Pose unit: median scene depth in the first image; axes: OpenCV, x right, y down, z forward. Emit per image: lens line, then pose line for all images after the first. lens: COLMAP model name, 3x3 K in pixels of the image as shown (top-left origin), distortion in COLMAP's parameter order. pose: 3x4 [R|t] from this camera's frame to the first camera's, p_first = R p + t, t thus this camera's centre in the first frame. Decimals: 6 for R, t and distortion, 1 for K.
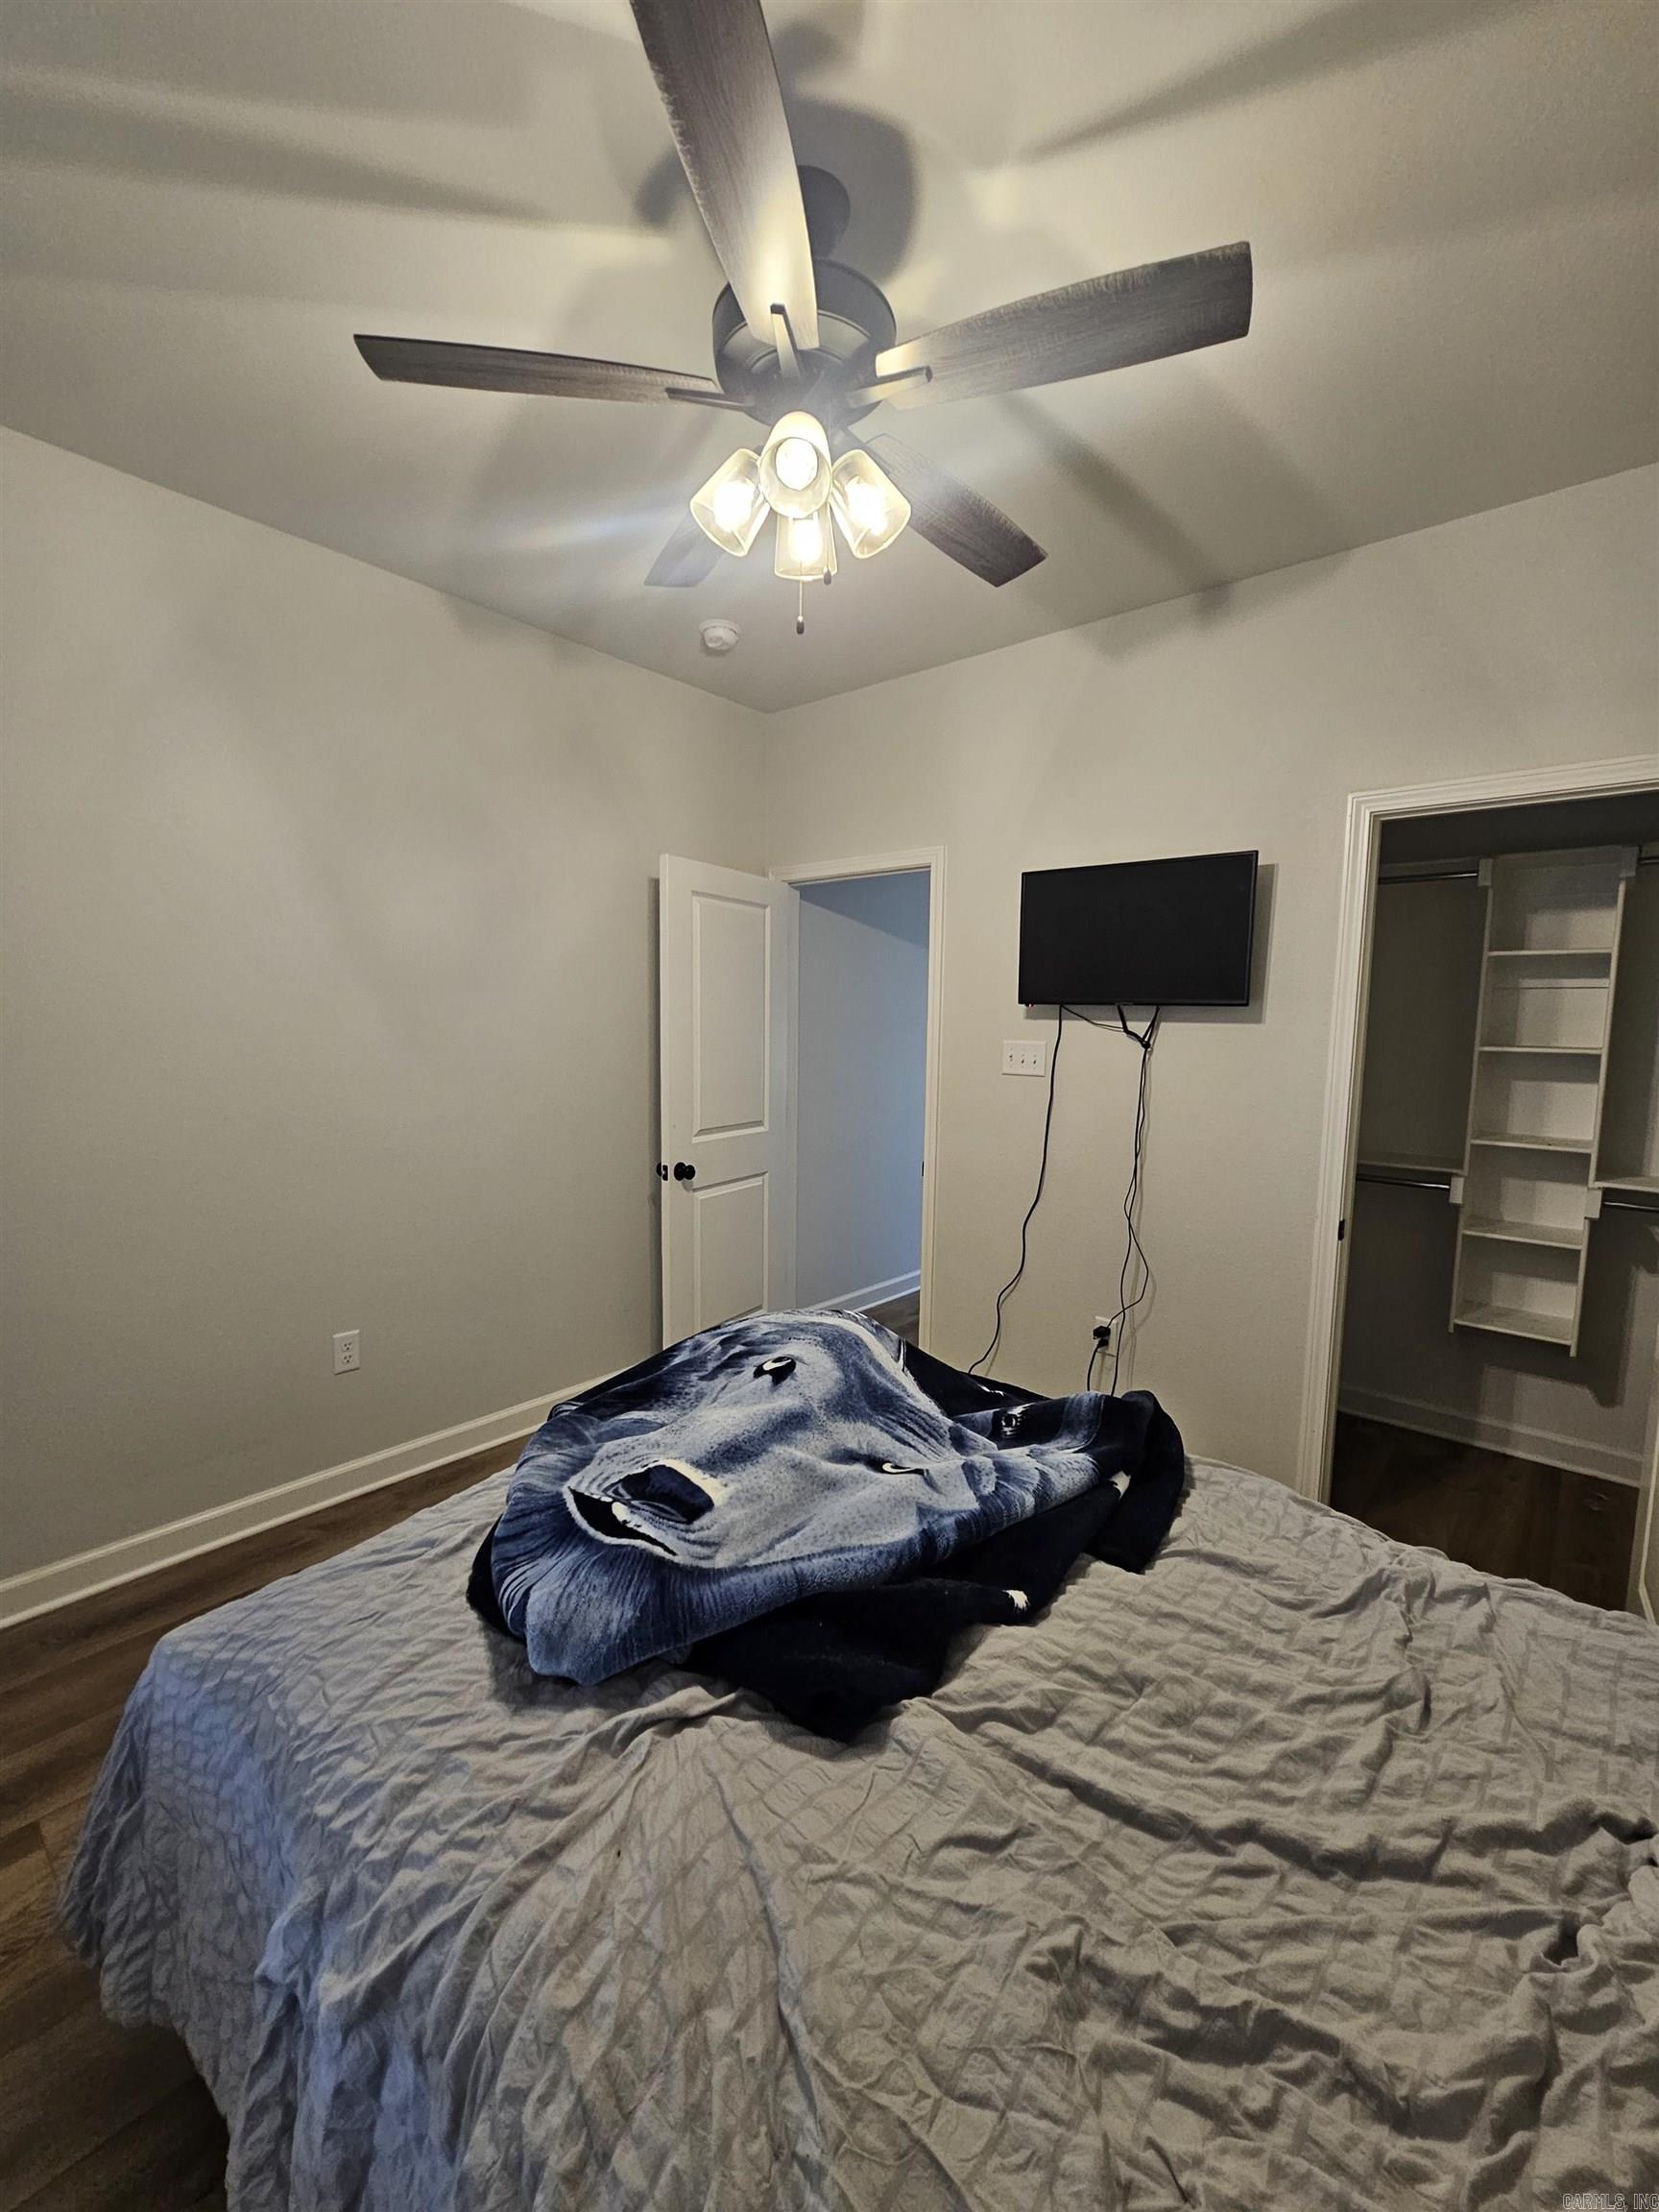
lens RADIAL K [[899.9, 0, 827.1], [0, 899.9, 1111.2], [0, 0, 1]] dist [-0.006202, 0.001840]
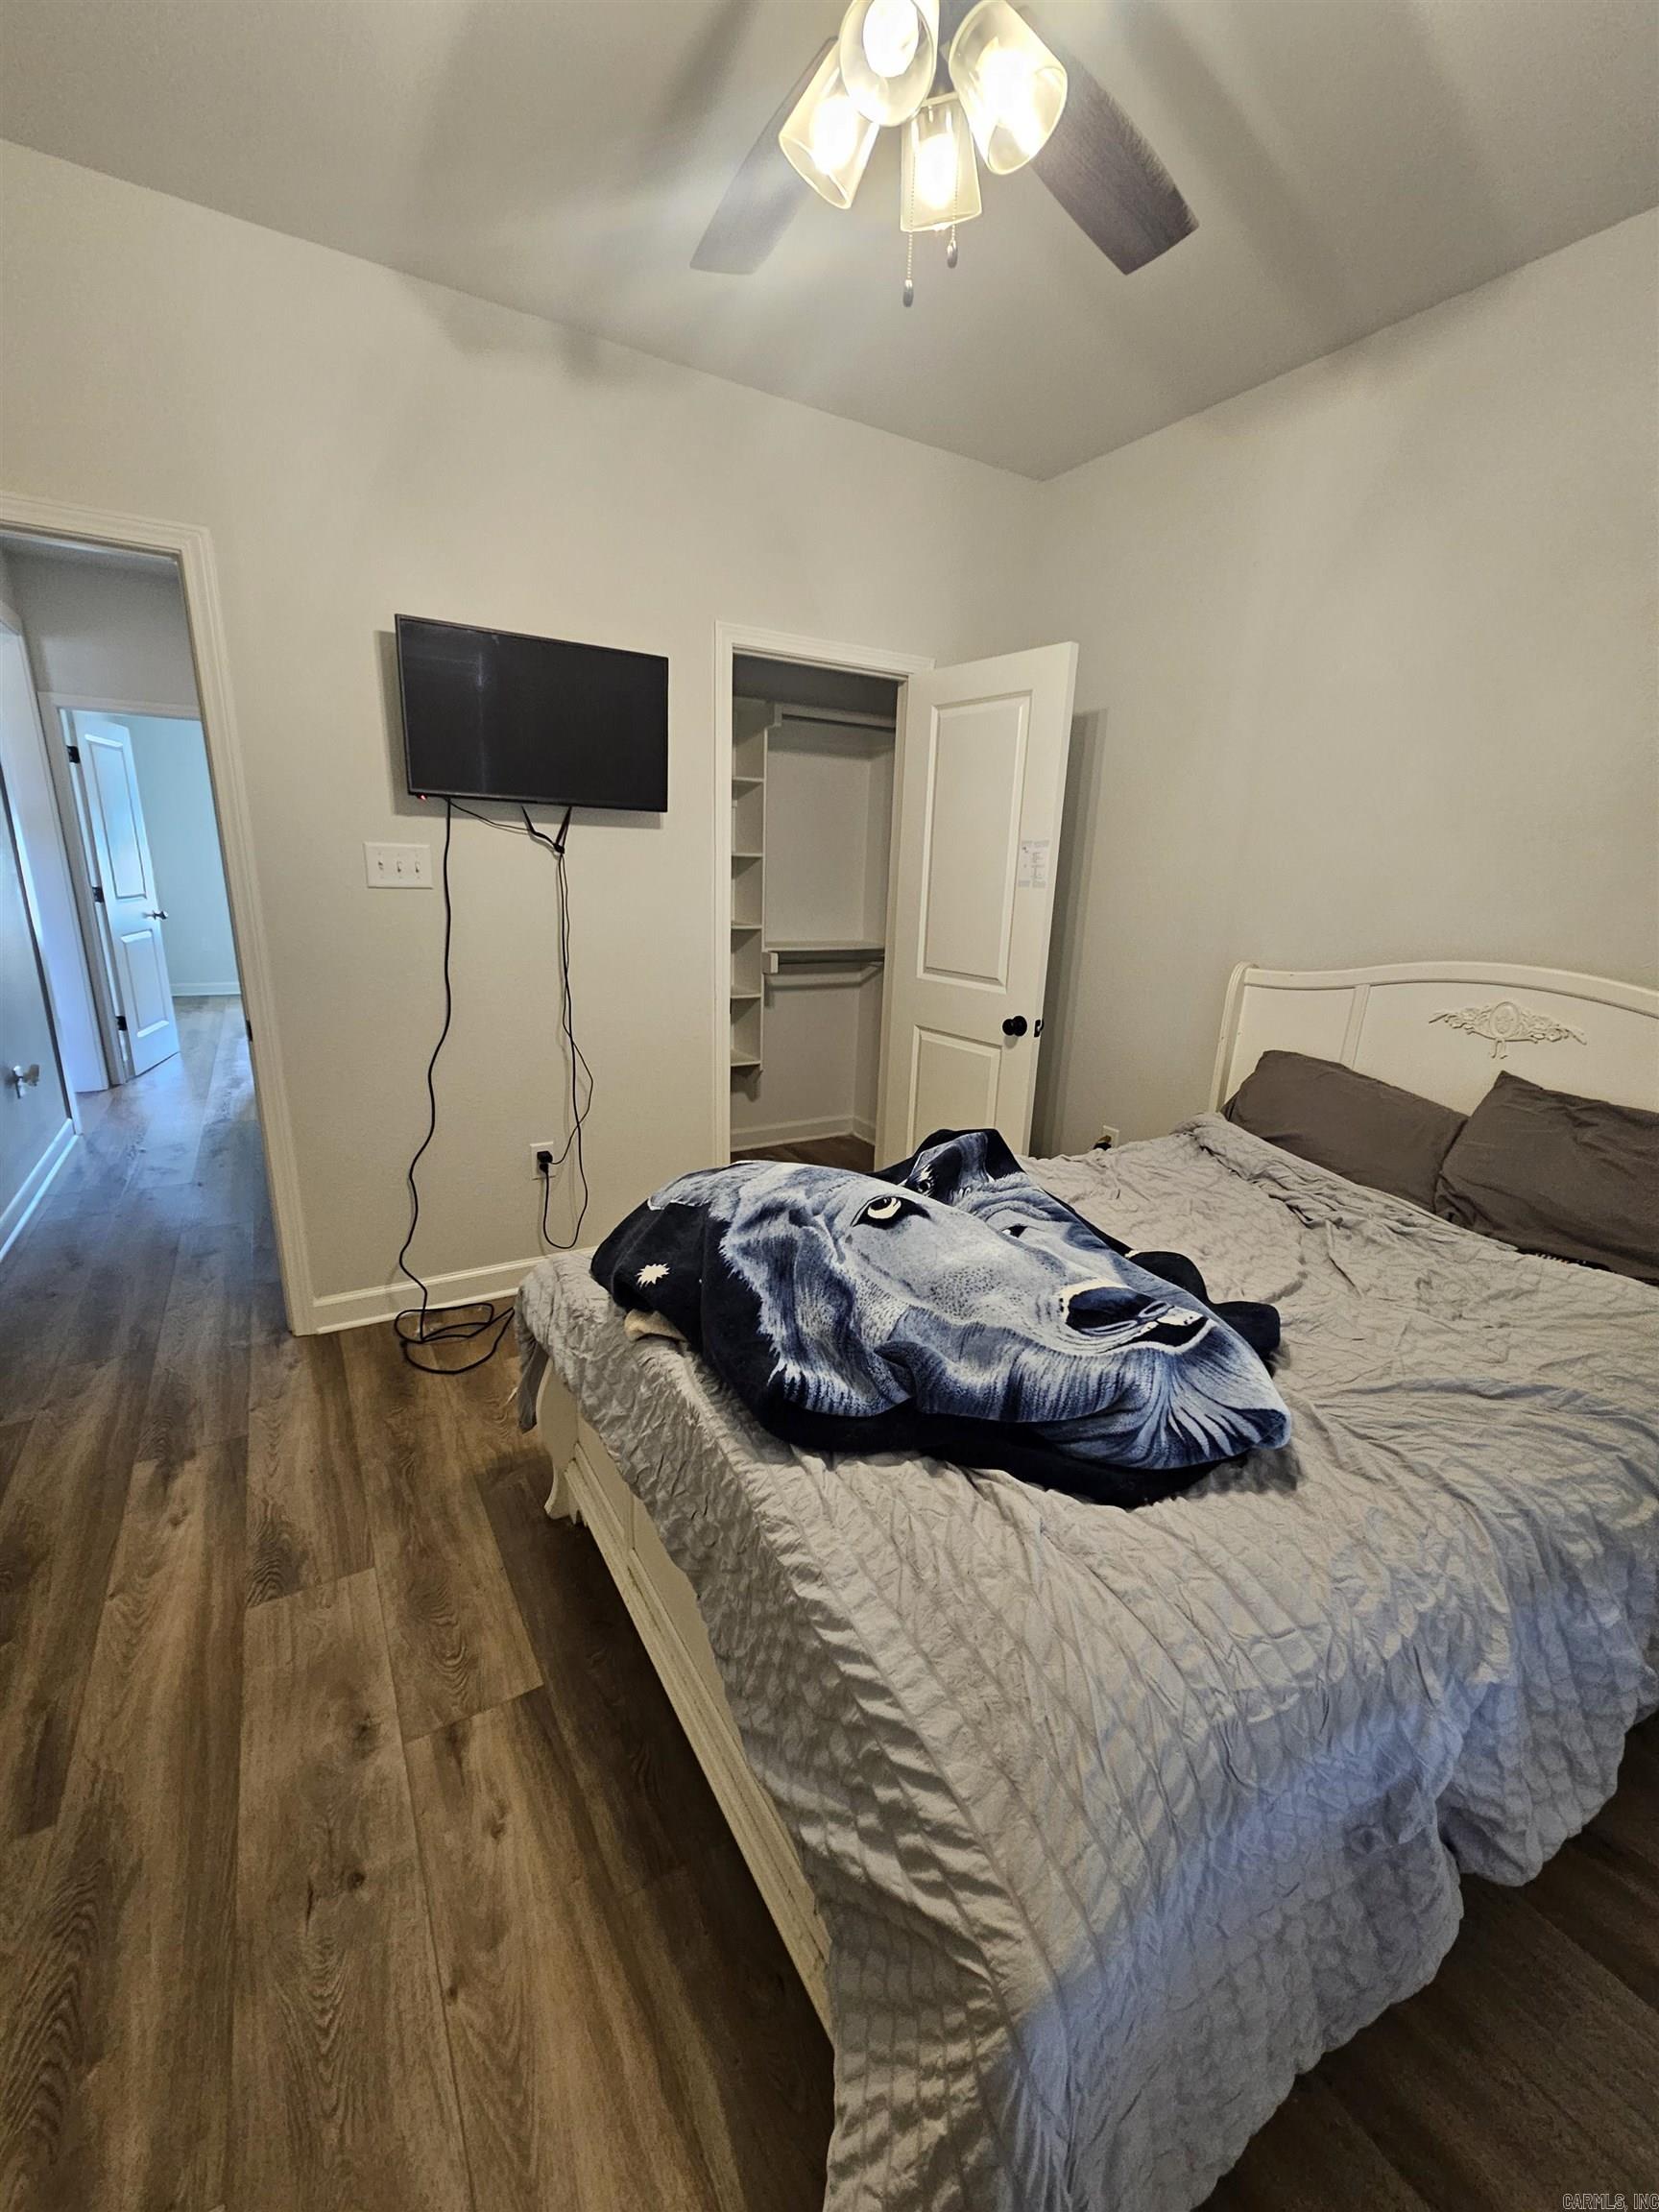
lens RADIAL K [[899.9, 0, 822.4], [0, 899.9, 1109.1], [0, 0, 1]] dist [-0.006202, 0.001840]
pose [[0.294359, -0.261391, 0.919254, -0.485543], [0.068914, 0.965171, 0.252381, -0.028021], [-0.953207, -0.010942, 0.302120, 0.427346]]
